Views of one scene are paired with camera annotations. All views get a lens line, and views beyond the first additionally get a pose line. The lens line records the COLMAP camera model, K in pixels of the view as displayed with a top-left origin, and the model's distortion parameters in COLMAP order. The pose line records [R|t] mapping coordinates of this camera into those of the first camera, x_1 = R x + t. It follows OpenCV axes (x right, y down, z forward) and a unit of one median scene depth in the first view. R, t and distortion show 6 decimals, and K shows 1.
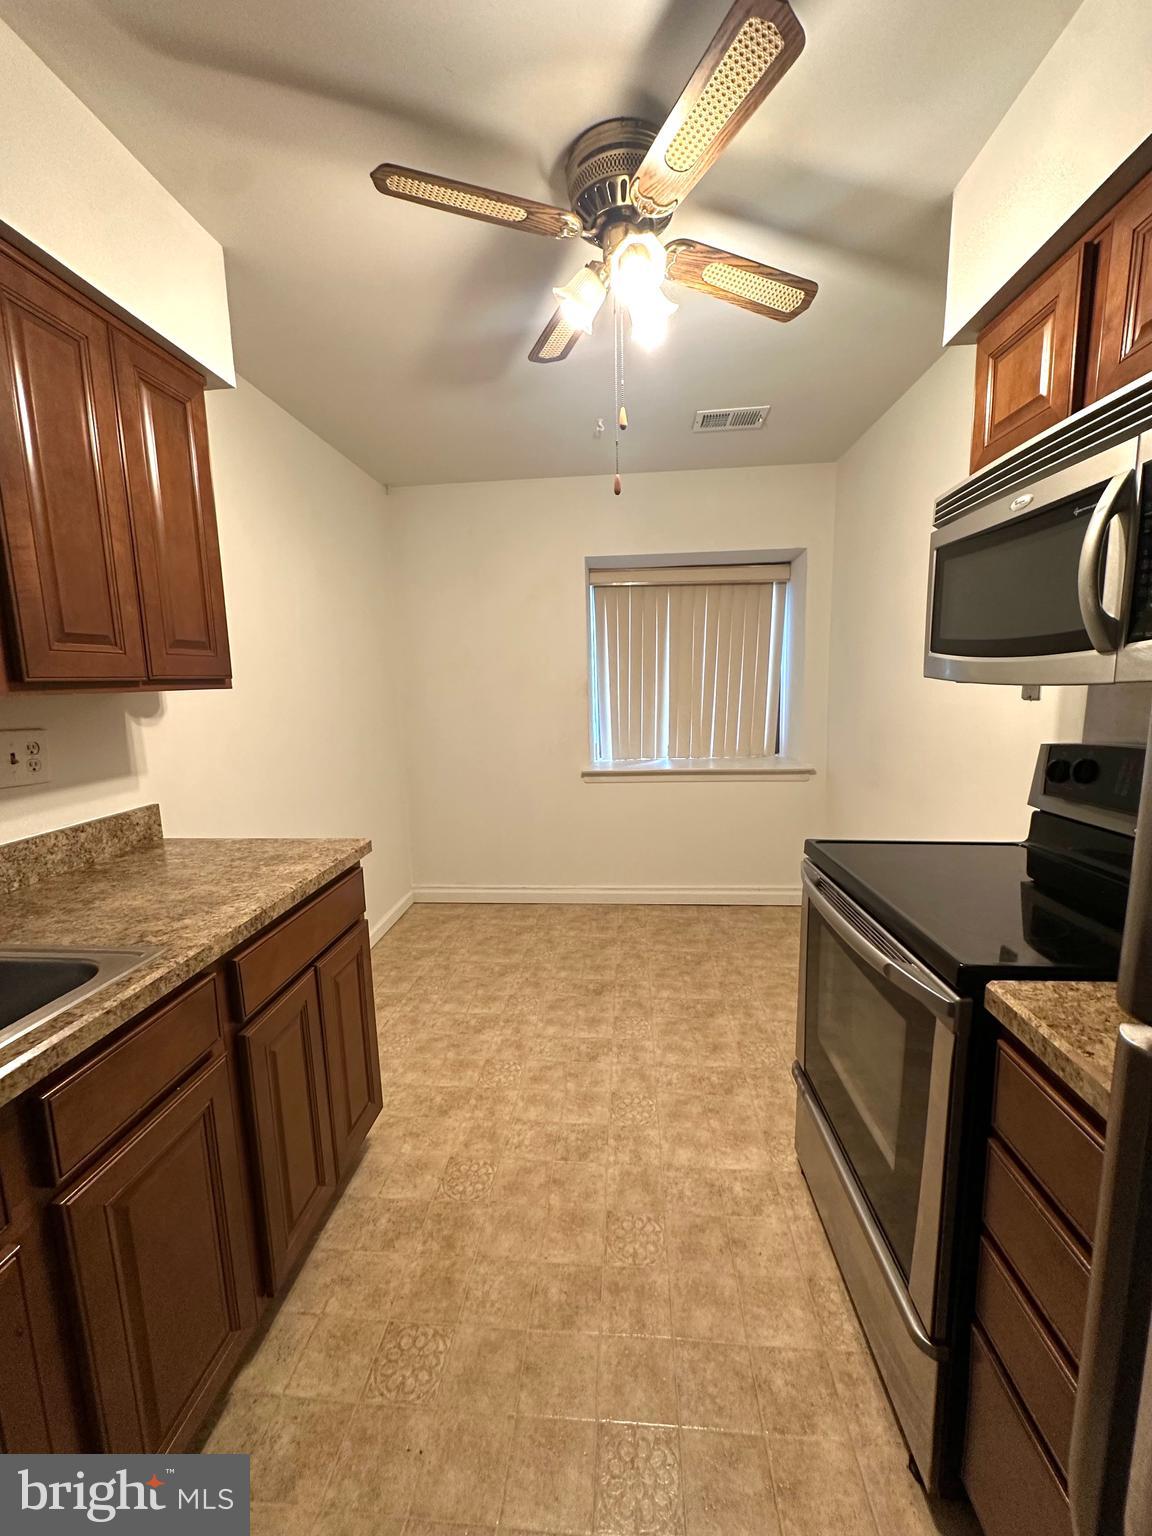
lens RADIAL K [[615.9, 0, 574.6], [0, 615.9, 770.7], [0, 0, 1]] dist [-0.003183, 0.000231]
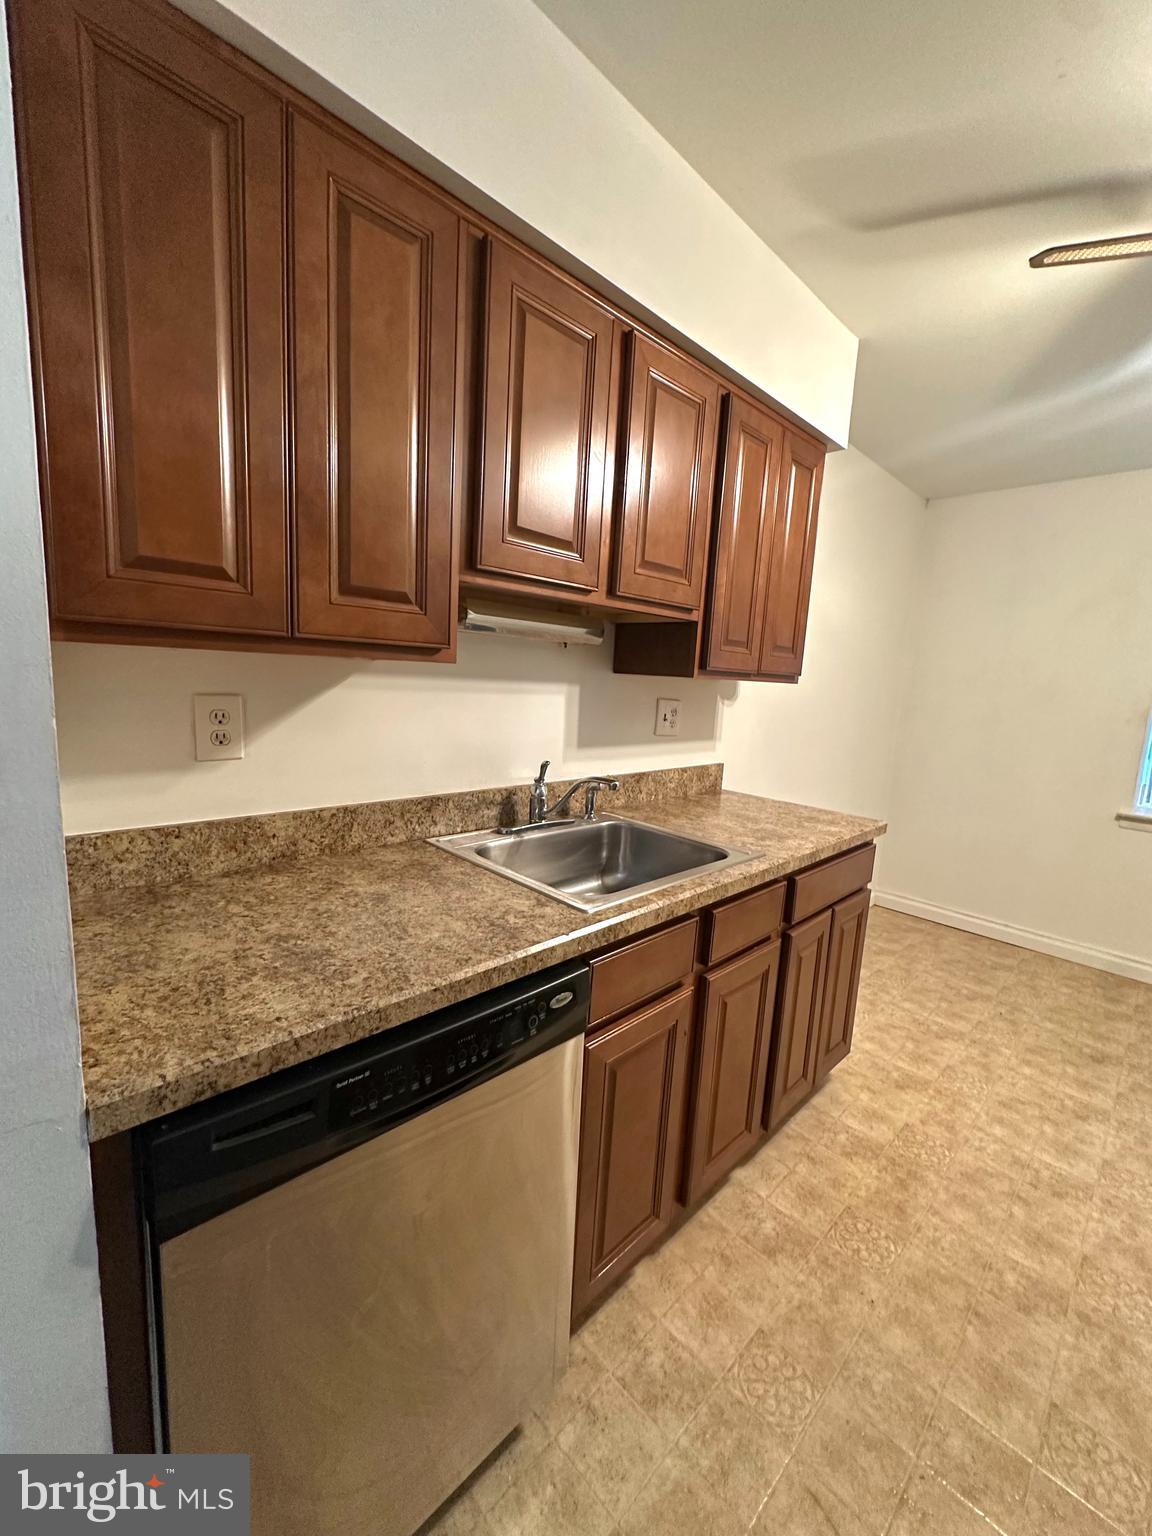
lens RADIAL K [[615.9, 0, 575.3], [0, 615.9, 767.2], [0, 0, 1]] dist [-0.003183, 0.000231]
pose [[0.757578, 0.165089, -0.631523, -0.067196], [-0.172093, 0.983774, 0.050729, 0.054714], [0.629651, 0.070249, 0.773696, -0.287923]]
